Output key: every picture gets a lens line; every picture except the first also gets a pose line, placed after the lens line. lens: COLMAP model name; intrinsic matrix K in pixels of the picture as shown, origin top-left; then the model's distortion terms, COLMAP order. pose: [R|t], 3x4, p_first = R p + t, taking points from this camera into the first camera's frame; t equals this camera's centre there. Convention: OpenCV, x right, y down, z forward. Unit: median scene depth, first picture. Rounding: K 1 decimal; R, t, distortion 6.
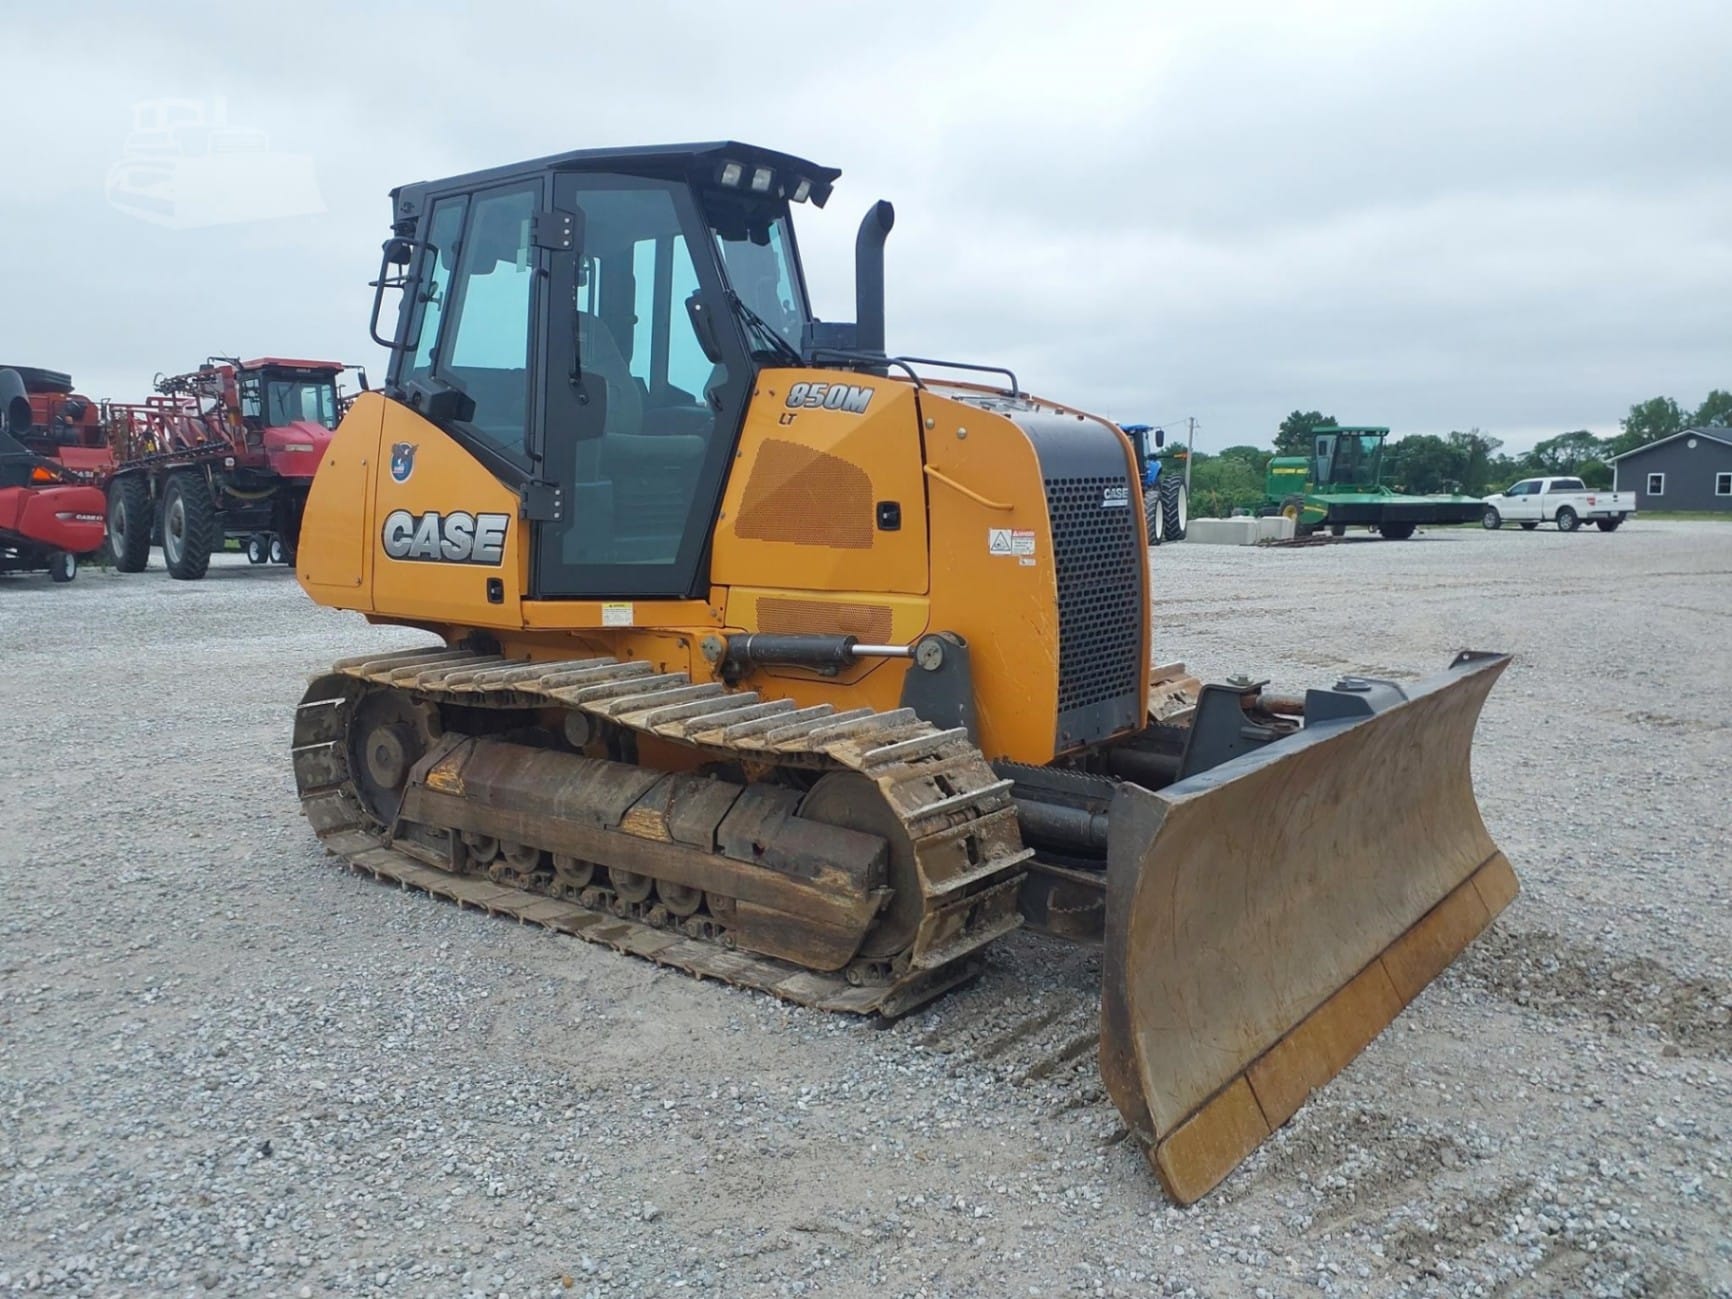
lens RADIAL K [[1363.4, 0, 896.5], [0, 1363.4, 643.6], [0, 0, 1]] dist [0.074935, -0.094914]
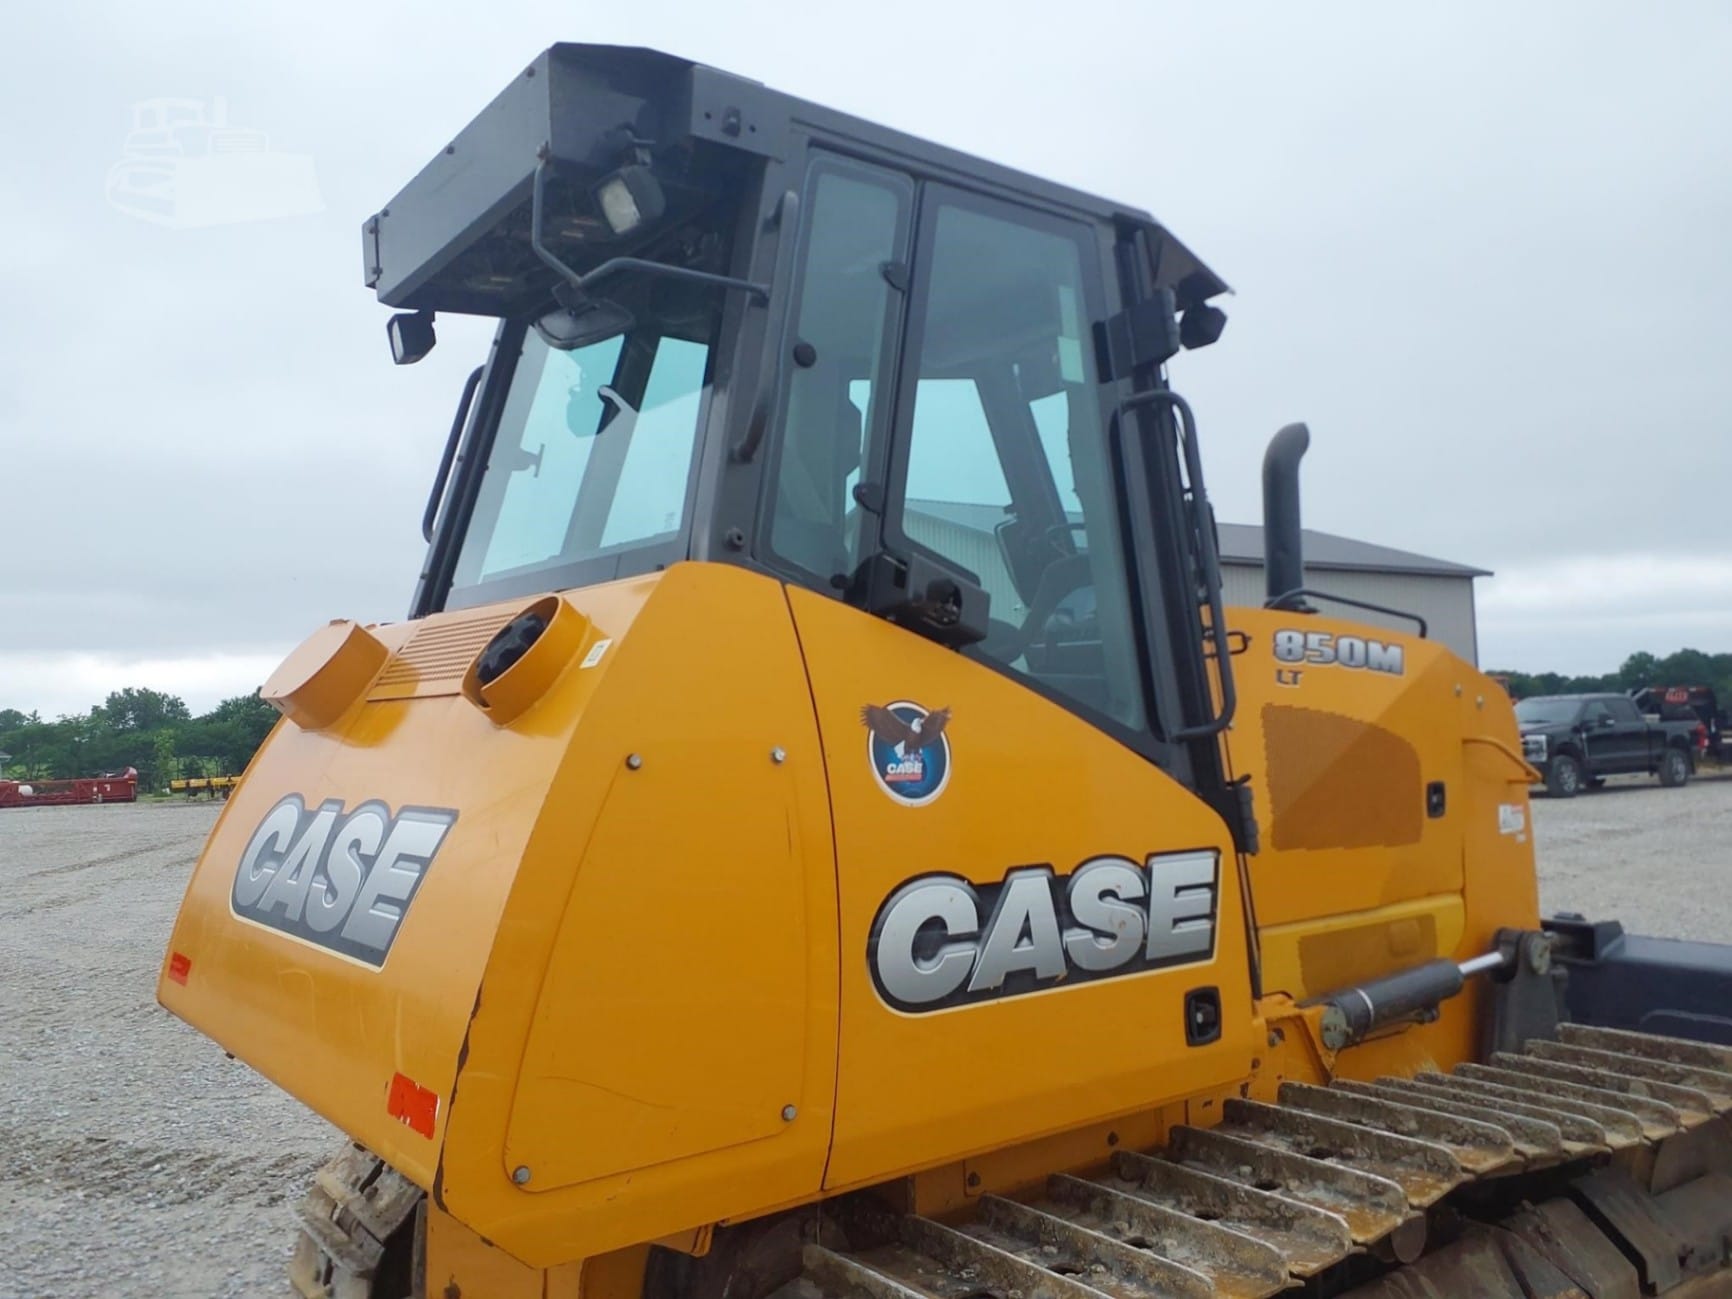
lens RADIAL K [[1363.4, 0, 869.4], [0, 1363.4, 626.6], [0, 0, 1]] dist [0.074935, -0.094914]
pose [[0.267520, 0.070408, 0.960976, -0.799041], [0.142503, 0.983468, -0.111727, -0.135514], [-0.952956, 0.166831, 0.253064, 0.980198]]
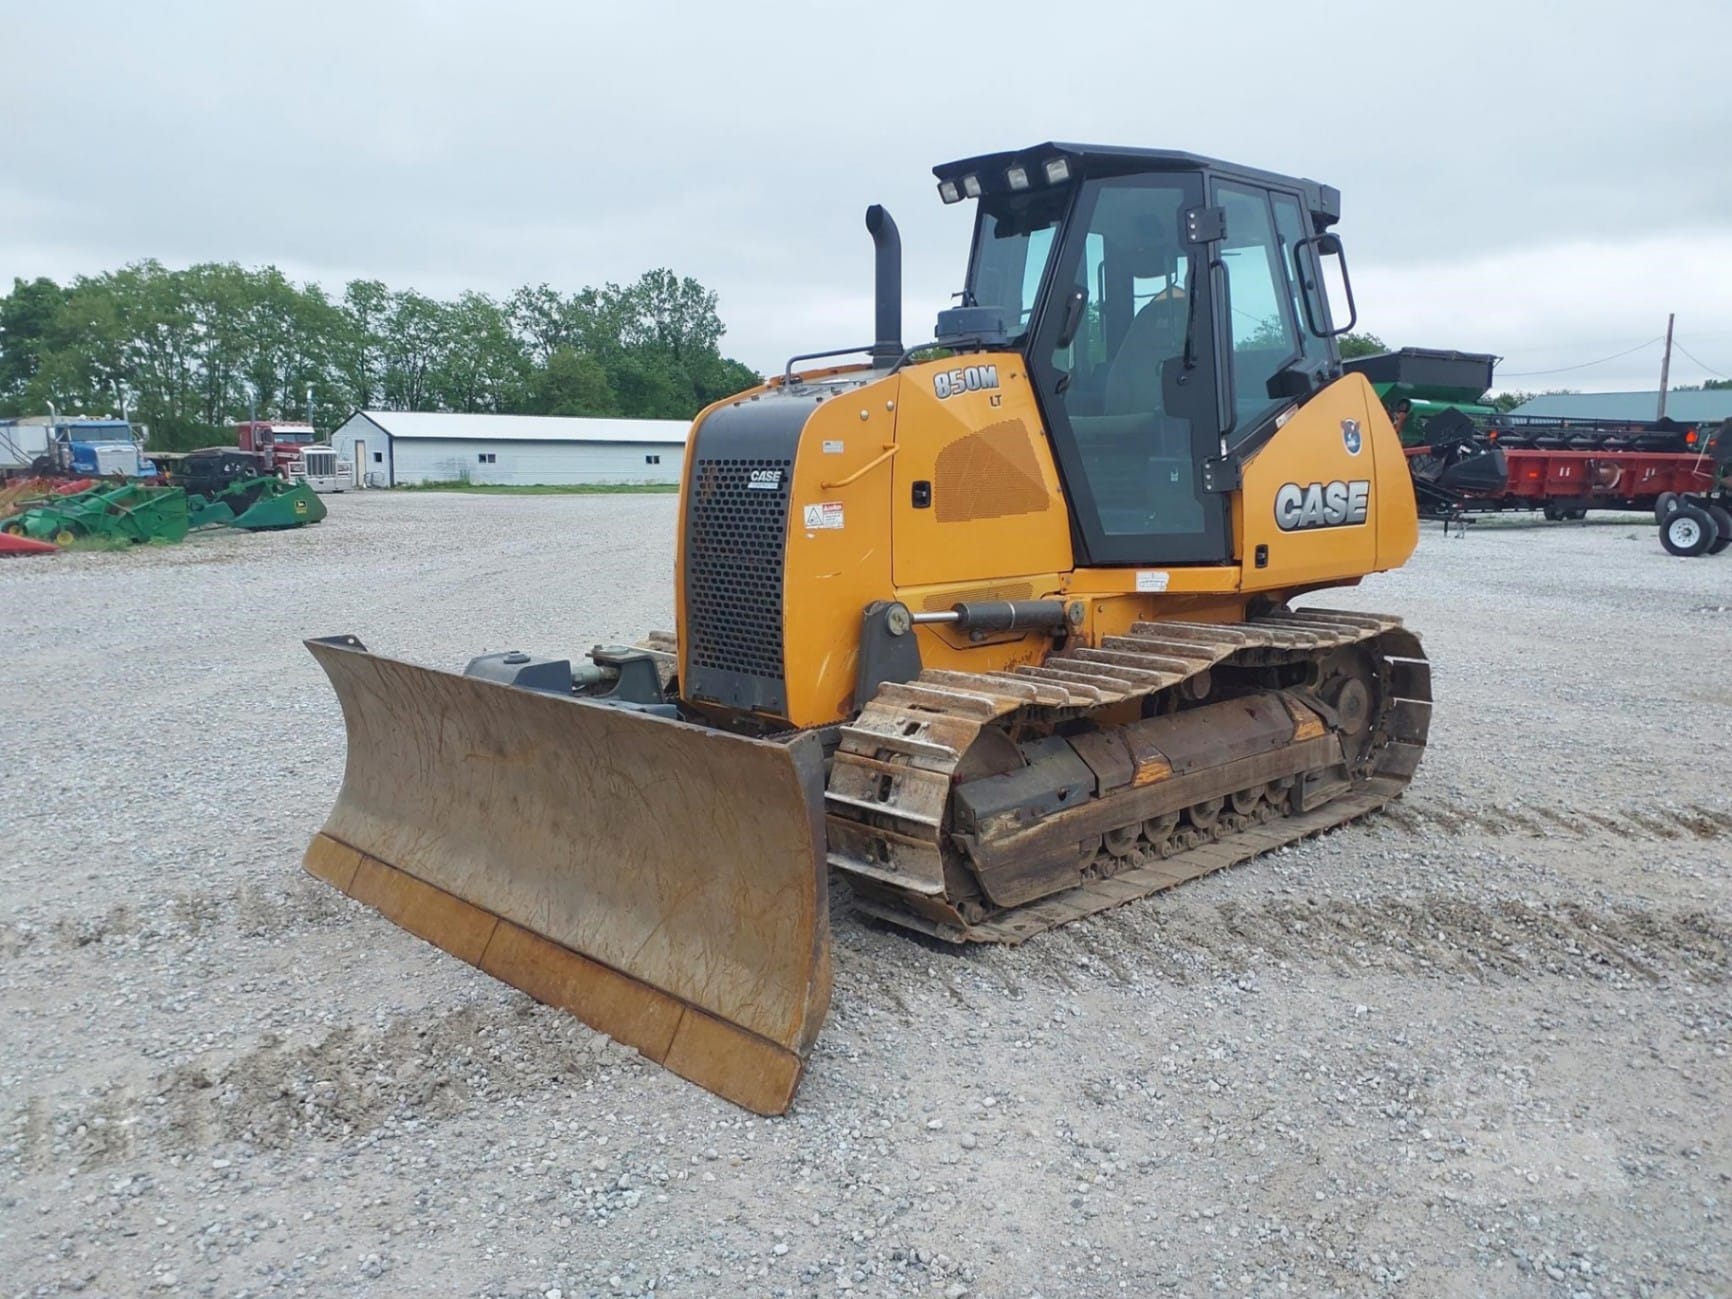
lens RADIAL K [[1363.4, 0, 871.1], [0, 1363.4, 648.1], [0, 0, 1]] dist [0.074935, -0.094914]
pose [[0.161612, -0.139760, 0.976908, -1.571020], [0.131341, 0.984160, 0.119070, -0.151776], [-0.978075, 0.109065, 0.177408, 1.232416]]
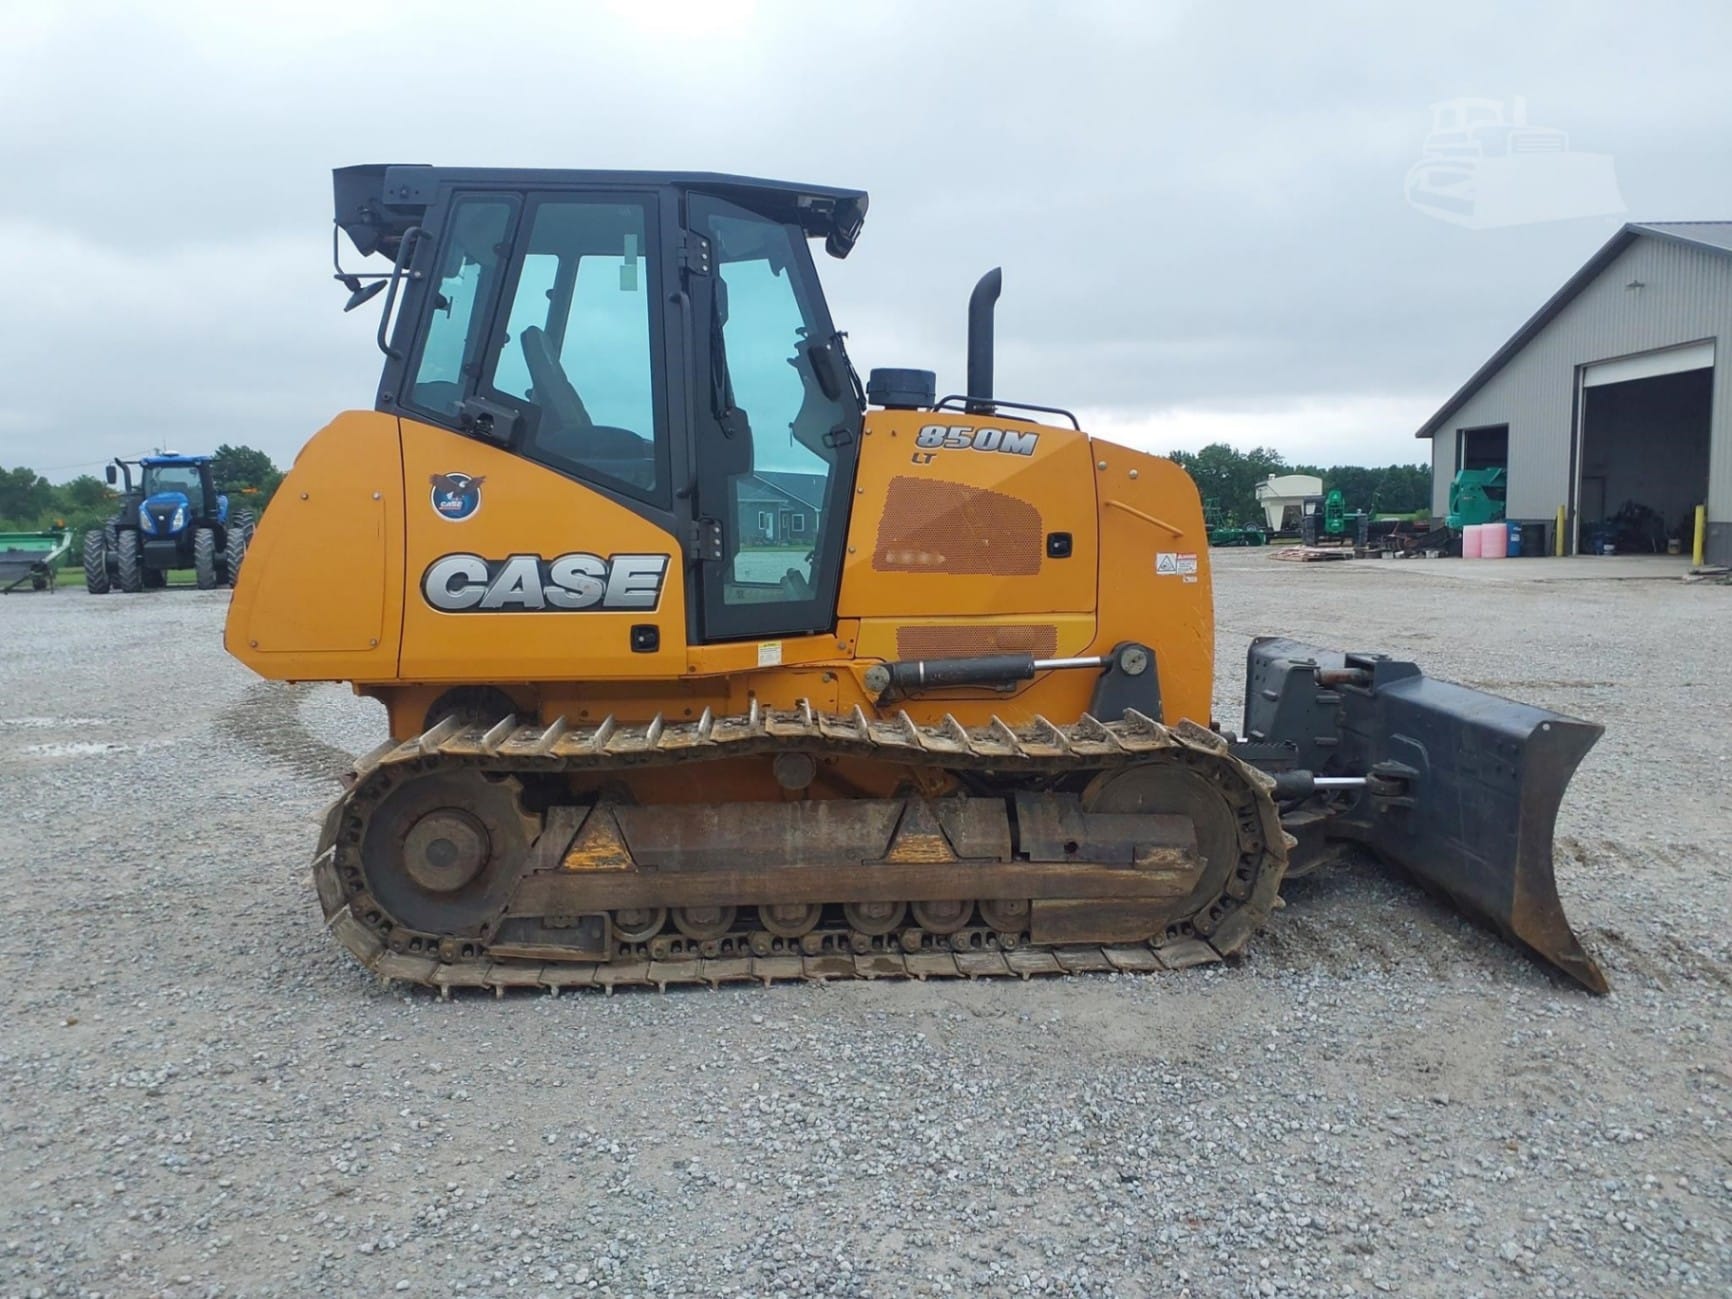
lens RADIAL K [[1357.7, 0, 869.4], [0, 1357.7, 636.2], [0, 0, 1]] dist [0.115628, -0.012835]
pose [[0.753613, -0.062941, 0.654298, -0.783469], [0.084581, 0.996415, -0.001568, -0.026304], [-0.651853, 0.056523, 0.756236, 0.219716]]
